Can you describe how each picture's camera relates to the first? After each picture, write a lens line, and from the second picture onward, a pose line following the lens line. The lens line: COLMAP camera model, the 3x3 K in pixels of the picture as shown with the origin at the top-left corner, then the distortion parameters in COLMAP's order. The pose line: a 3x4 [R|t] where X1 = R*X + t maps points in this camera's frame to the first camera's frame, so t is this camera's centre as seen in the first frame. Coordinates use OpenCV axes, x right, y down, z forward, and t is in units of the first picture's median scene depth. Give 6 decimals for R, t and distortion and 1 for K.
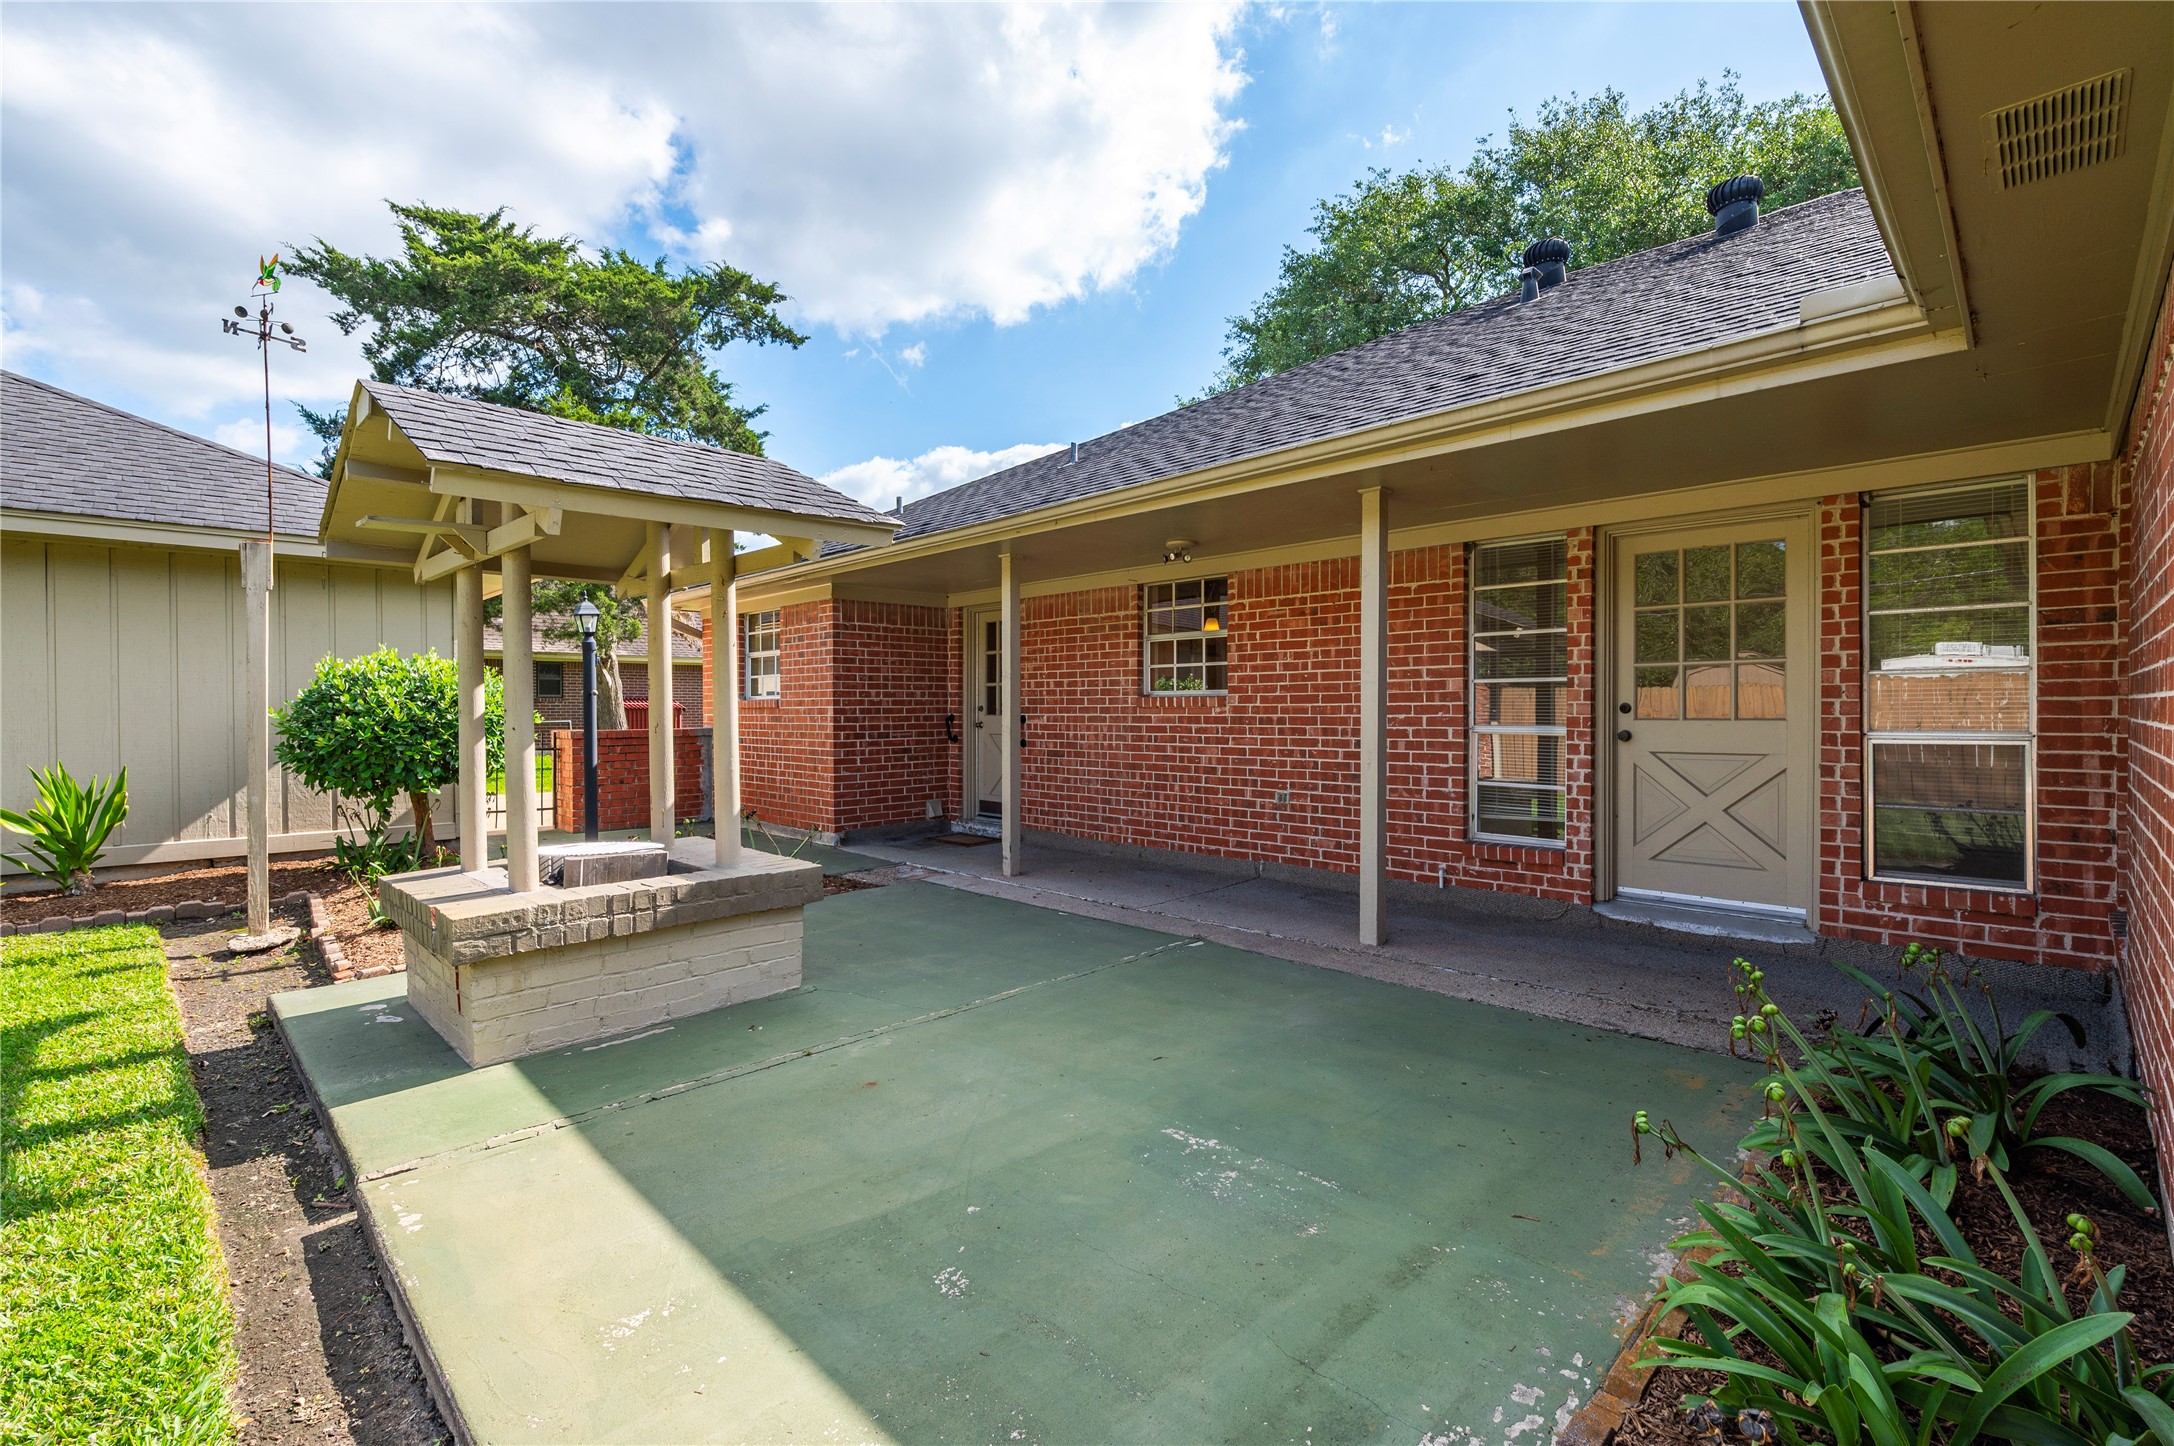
lens RADIAL K [[960.1, 0, 1095.0], [0, 960.1, 720.5], [0, 0, 1]] dist [-0.002116, -0.000254]
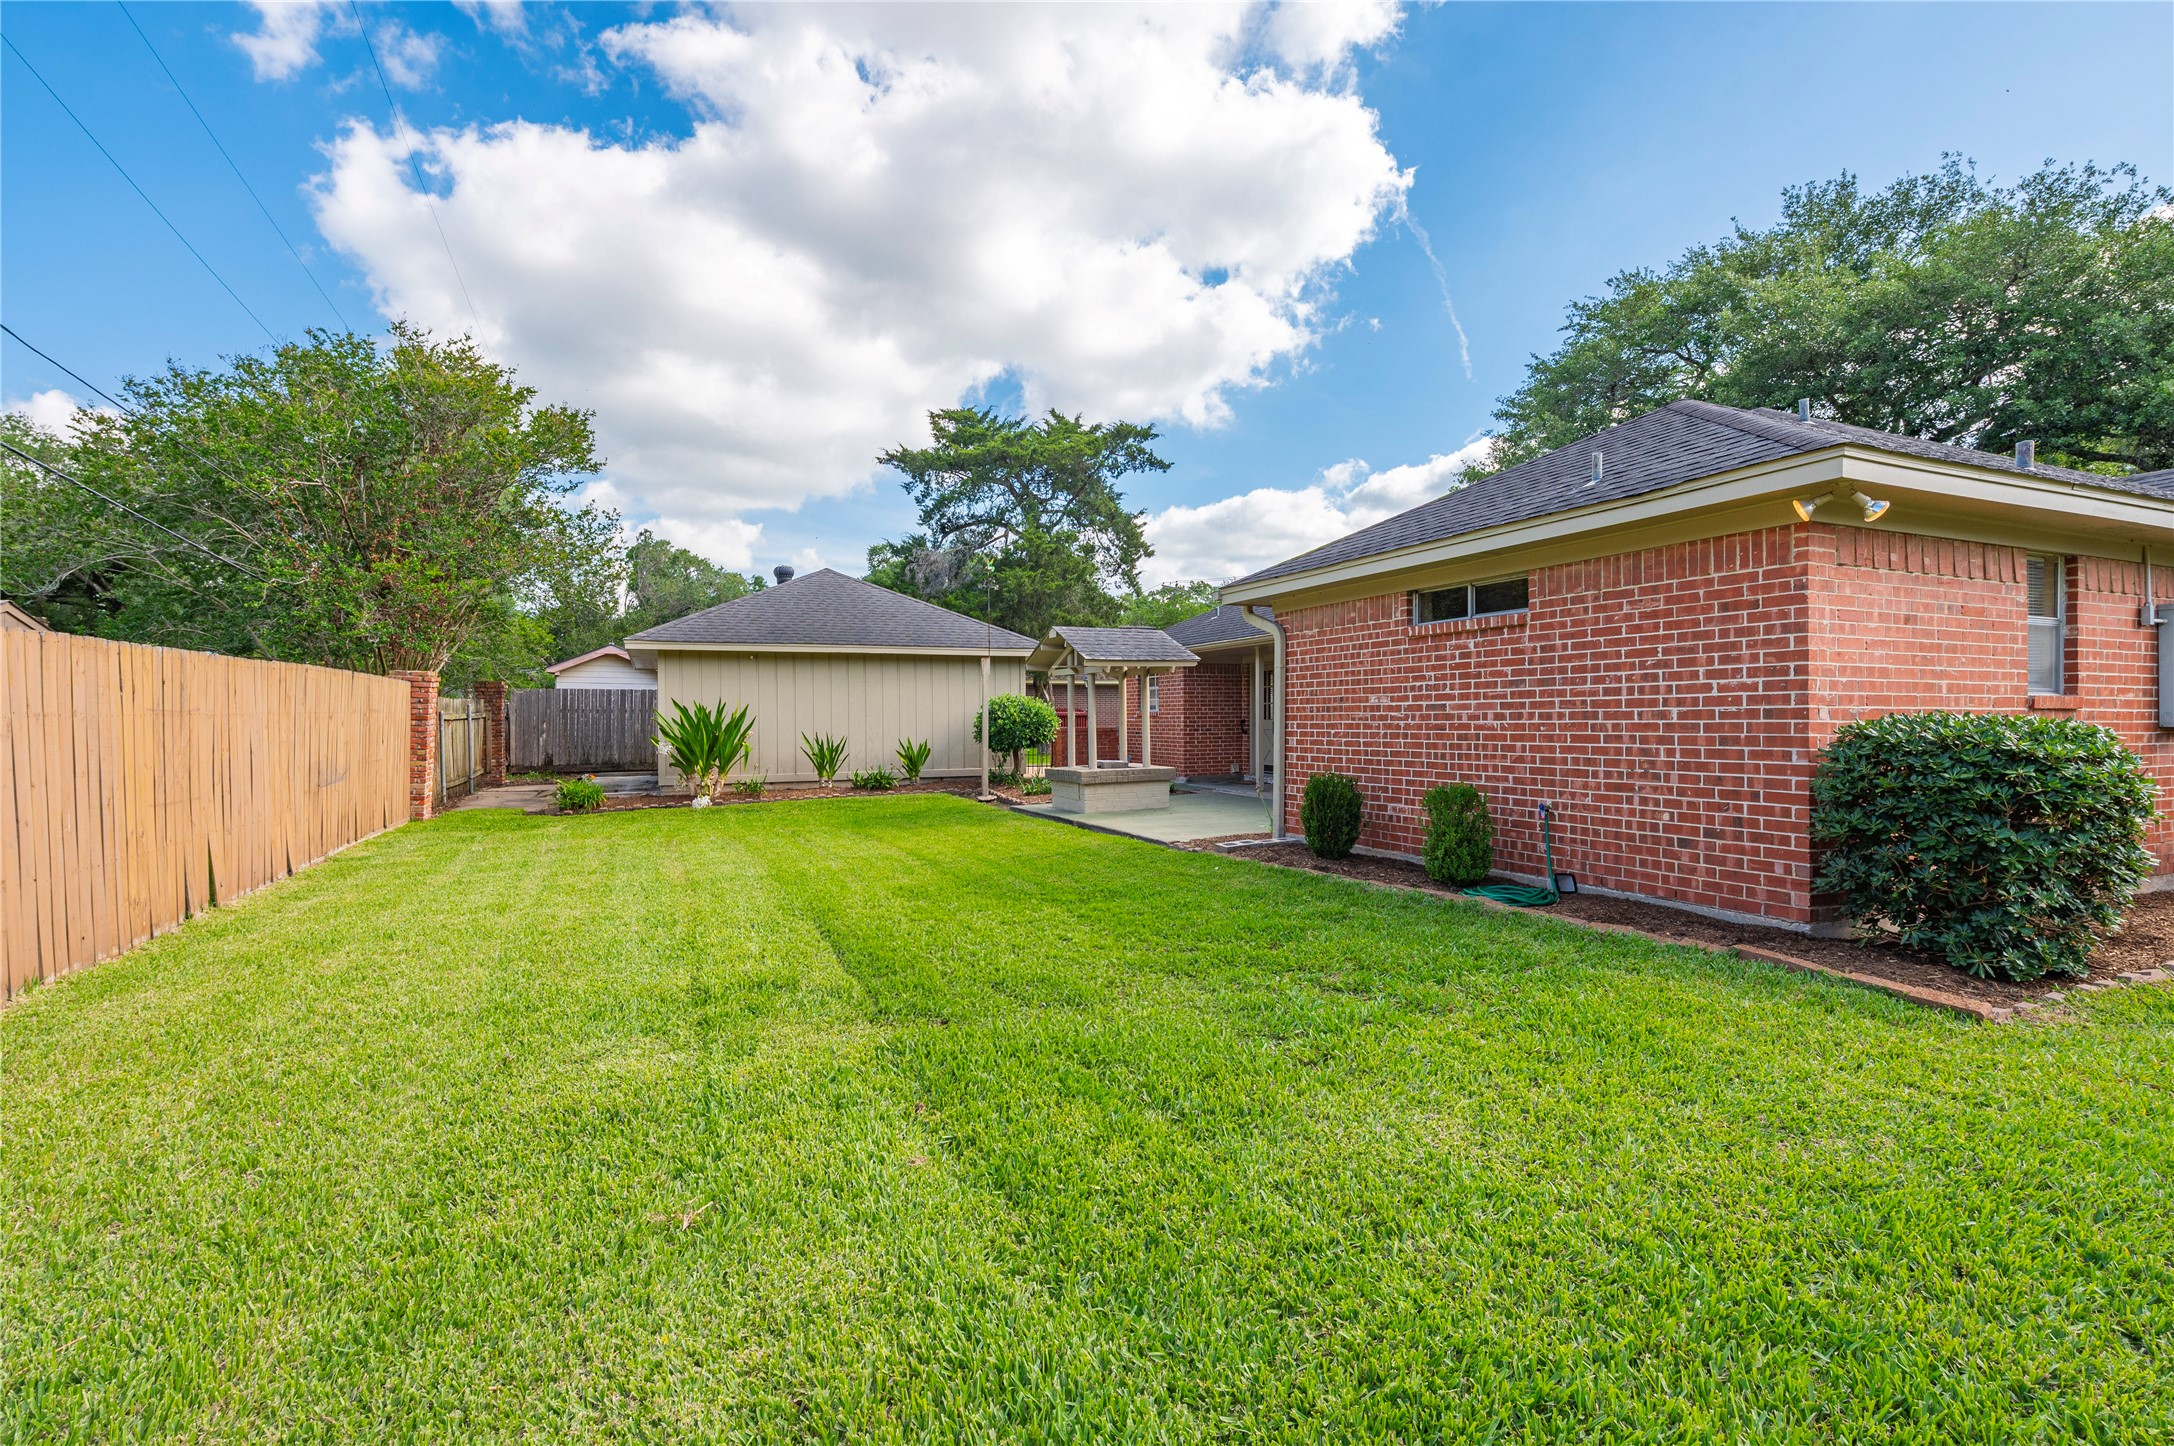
lens RADIAL K [[1005.6, 0, 1092.5], [0, 1005.6, 716.1], [0, 0, 1]] dist [-0.001497, -0.000820]
pose [[0.932167, -0.002833, -0.362016, 0.316167], [-0.000819, 0.999950, -0.009934, 0.008345], [0.362026, 0.009557, 0.932119, -1.056596]]
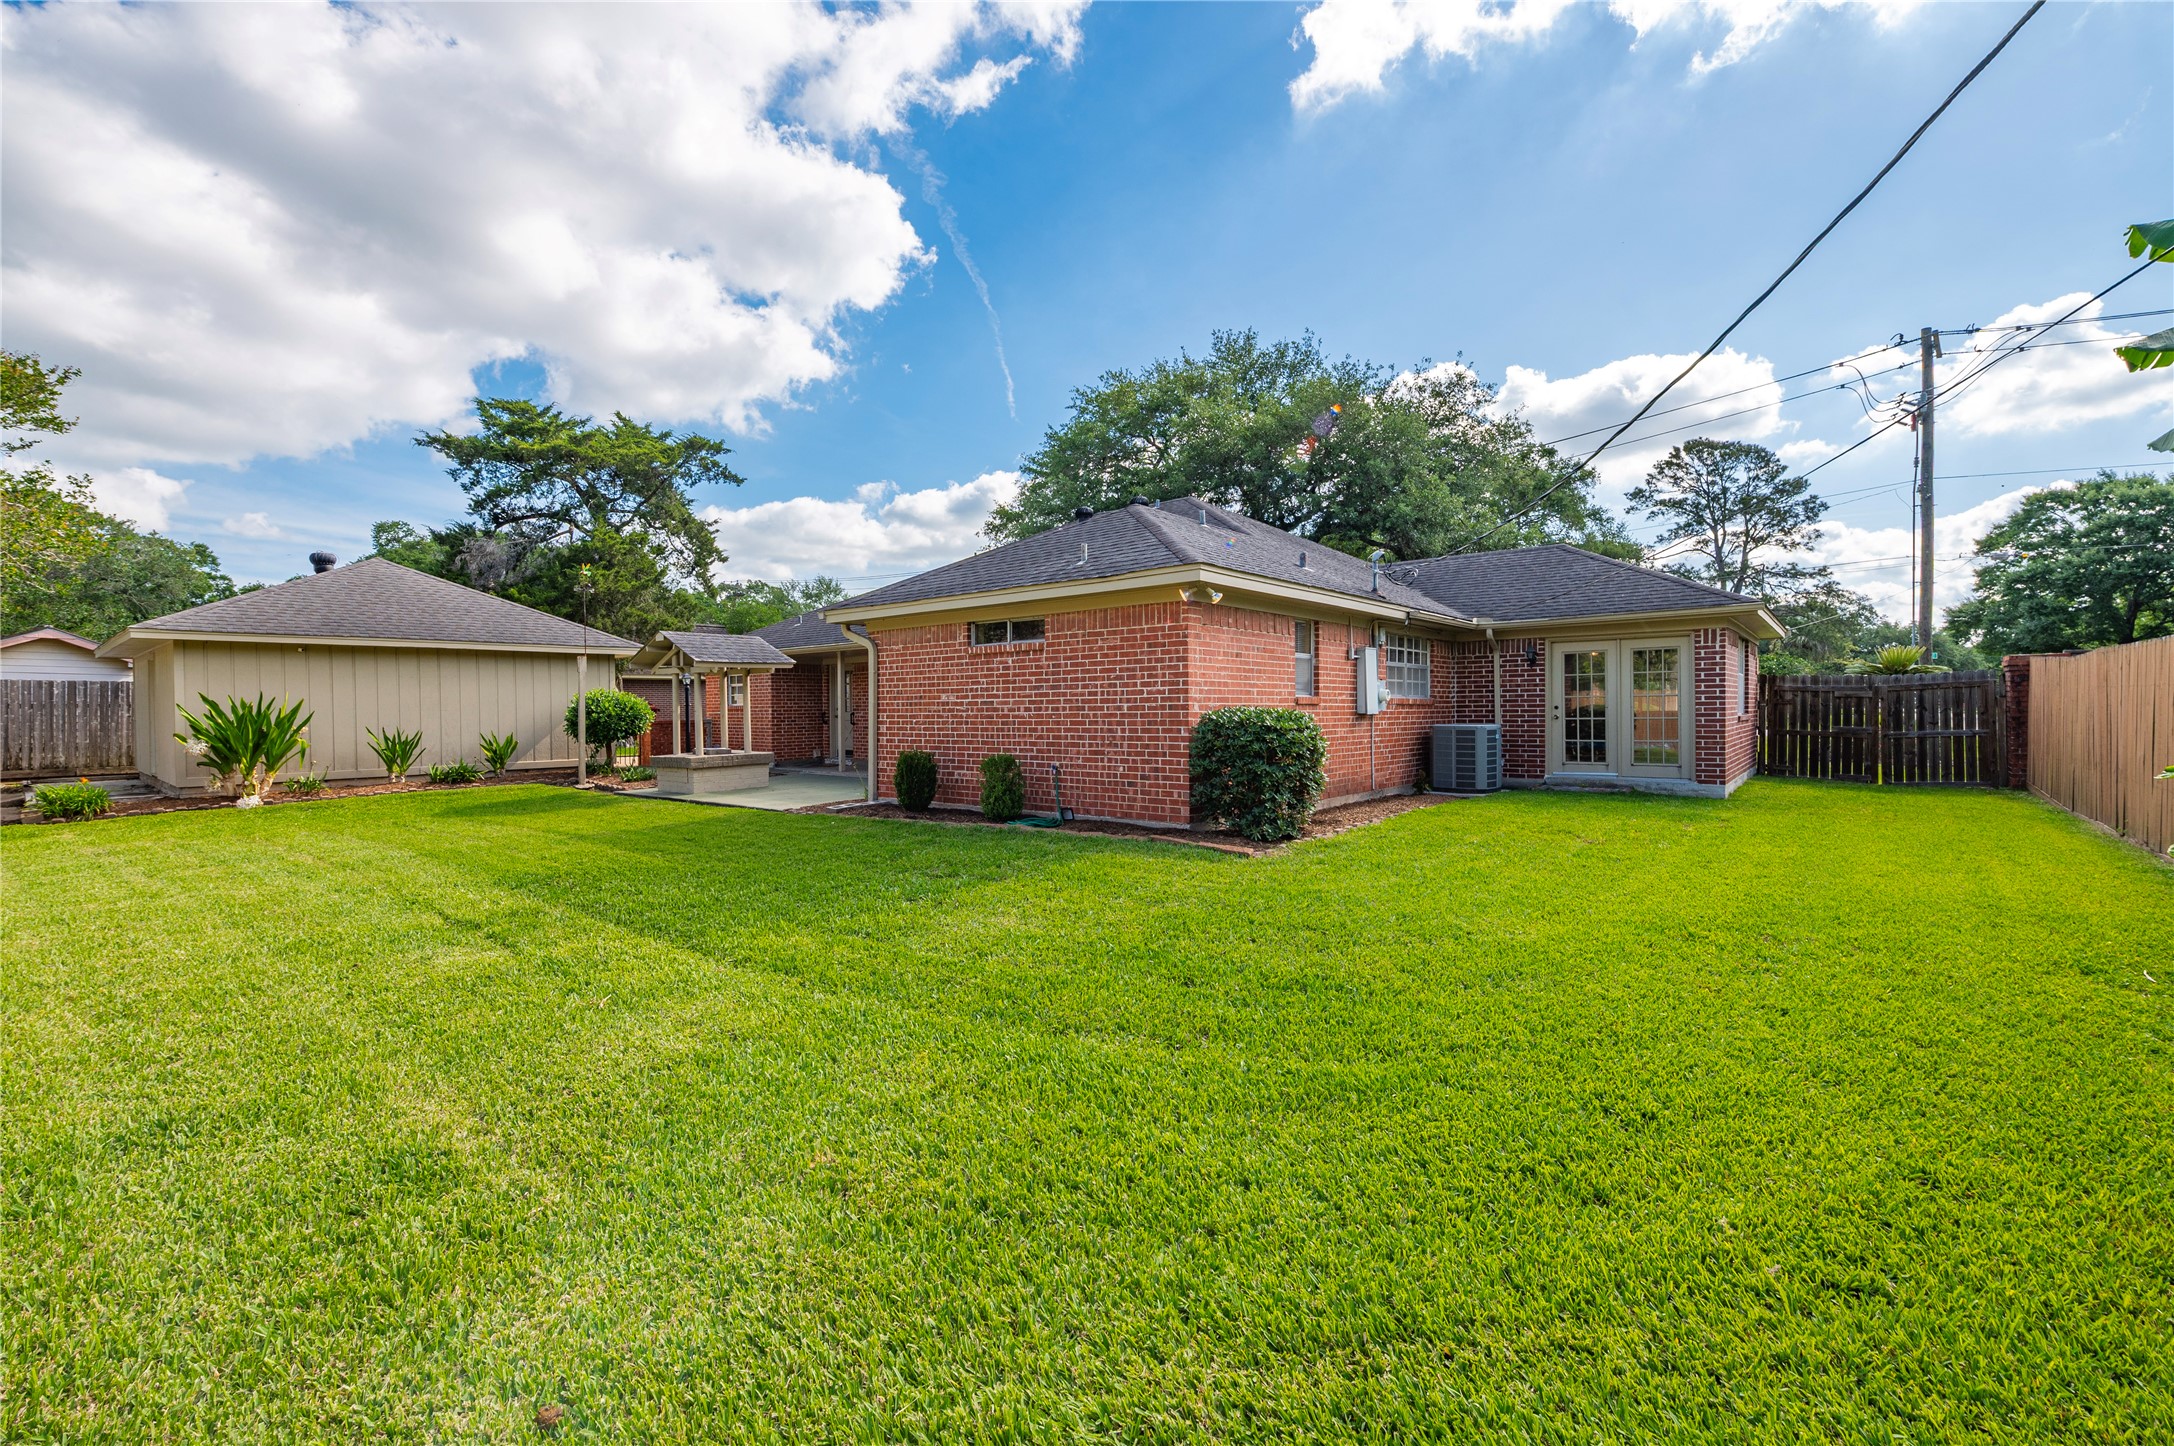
lens RADIAL K [[909.4, 0, 1107.9], [0, 909.4, 719.9], [0, 0, 1]] dist [-0.009455, -0.000043]
pose [[0.994318, -0.007912, 0.106159, 0.308125], [0.007490, 0.999962, 0.004374, 0.009181], [-0.106190, -0.003554, 0.994340, -1.289993]]
